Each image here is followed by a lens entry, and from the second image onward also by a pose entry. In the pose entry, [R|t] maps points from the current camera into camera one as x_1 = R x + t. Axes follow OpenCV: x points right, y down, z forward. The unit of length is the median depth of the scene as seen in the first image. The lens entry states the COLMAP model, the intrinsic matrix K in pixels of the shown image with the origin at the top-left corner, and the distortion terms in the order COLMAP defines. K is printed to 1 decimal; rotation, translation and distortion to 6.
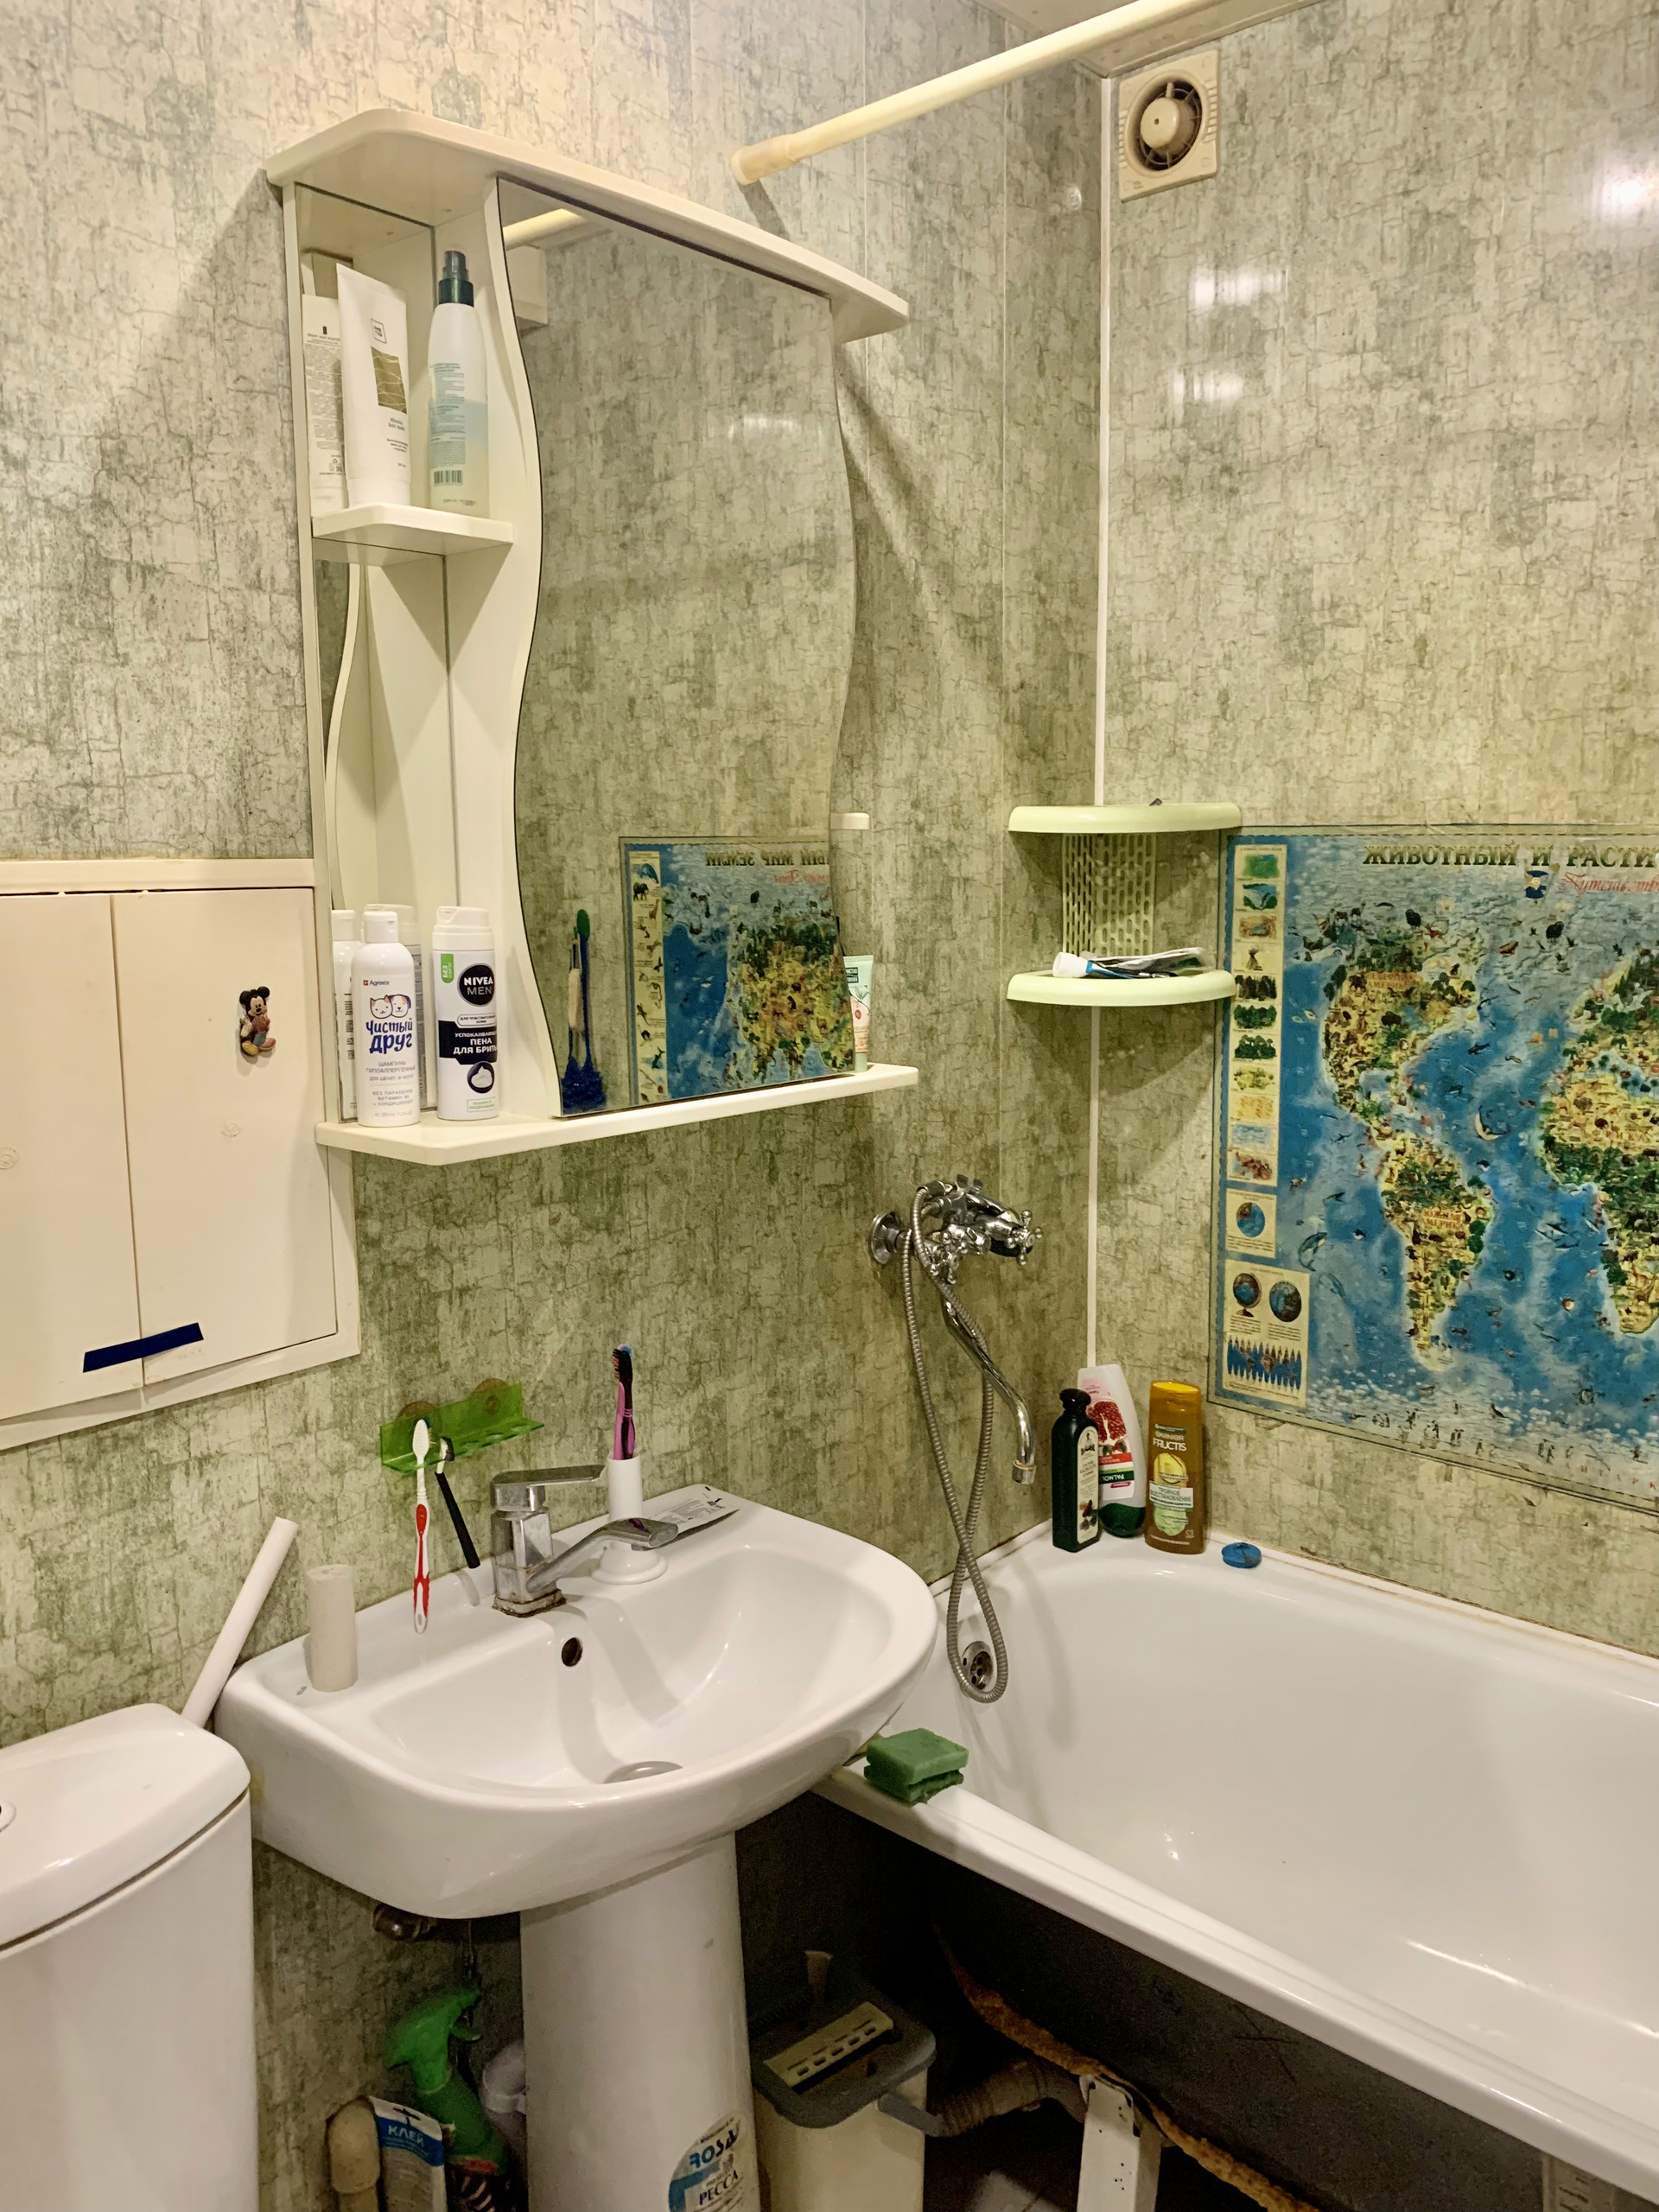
lens RADIAL K [[1689.9, 0, 835.9], [0, 1689.9, 1100.5], [0, 0, 1]] dist [0.030541, -0.027287]
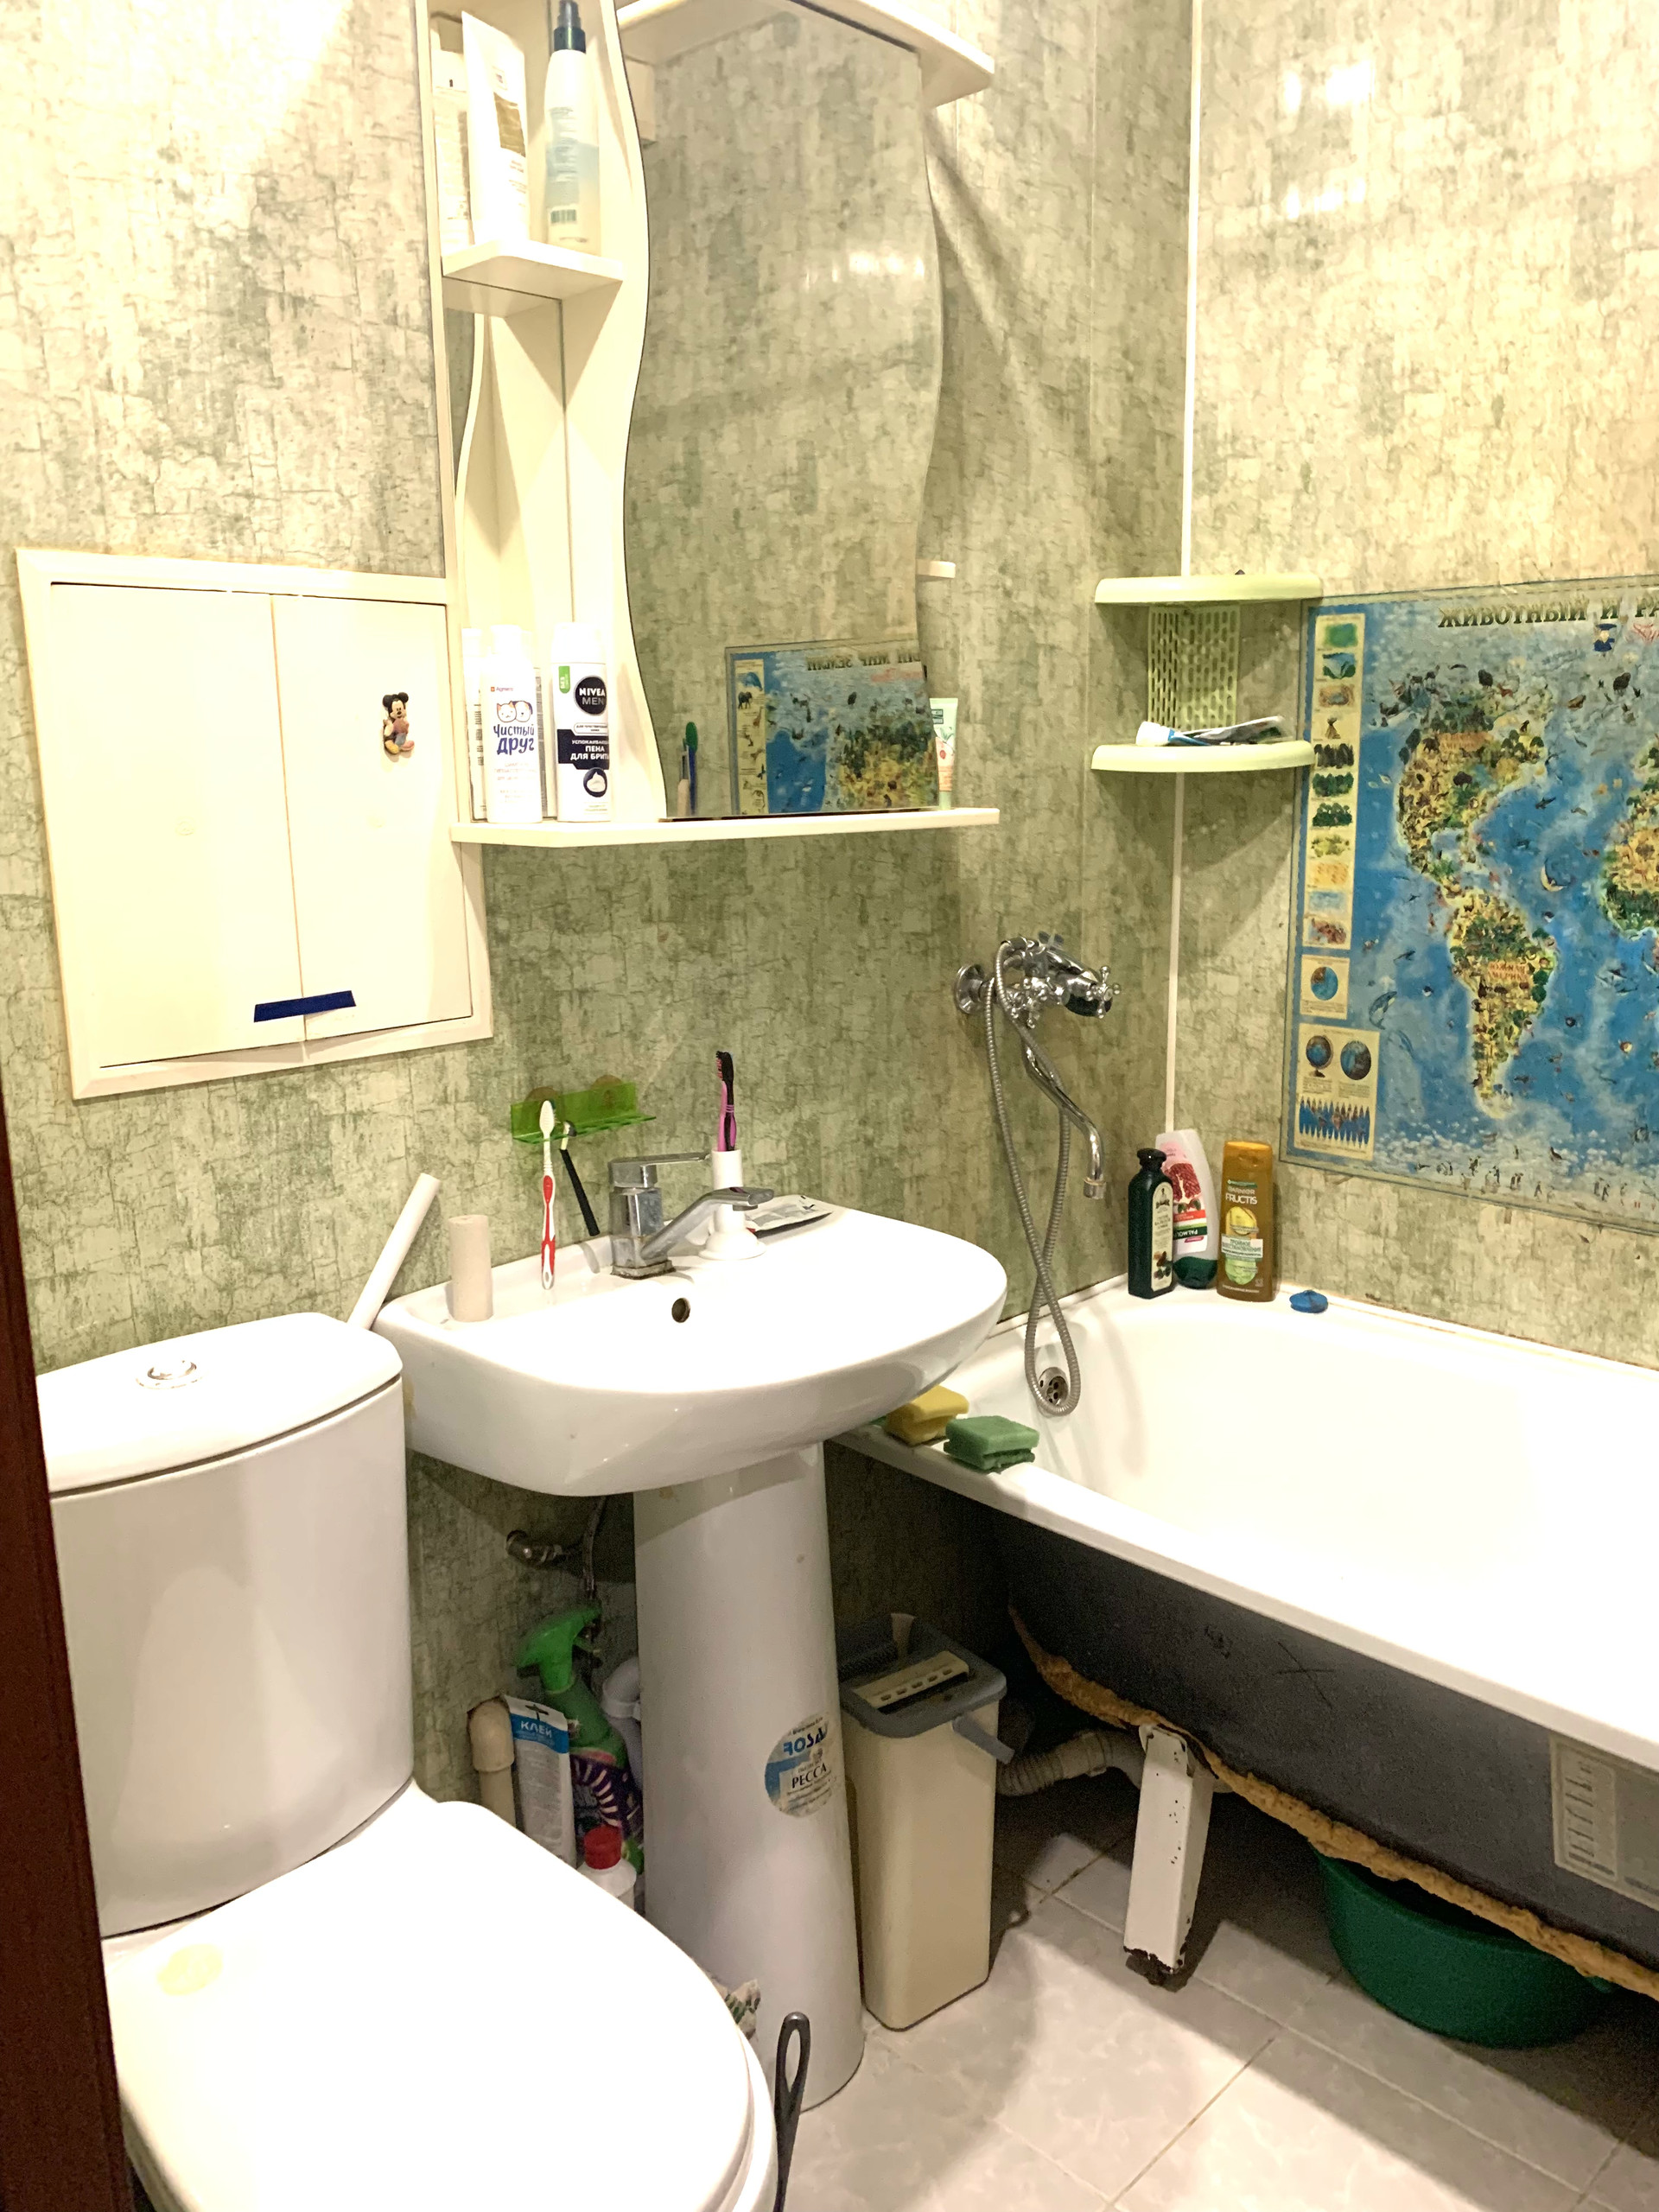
lens RADIAL K [[1689.9, 0, 833.4], [0, 1689.9, 1097.3], [0, 0, 1]] dist [0.030541, -0.027287]
pose [[0.997787, 0.006500, -0.066172, 0.014589], [-0.002947, 0.998555, 0.053659, 0.098586], [0.066425, -0.053345, 0.996364, -0.076092]]
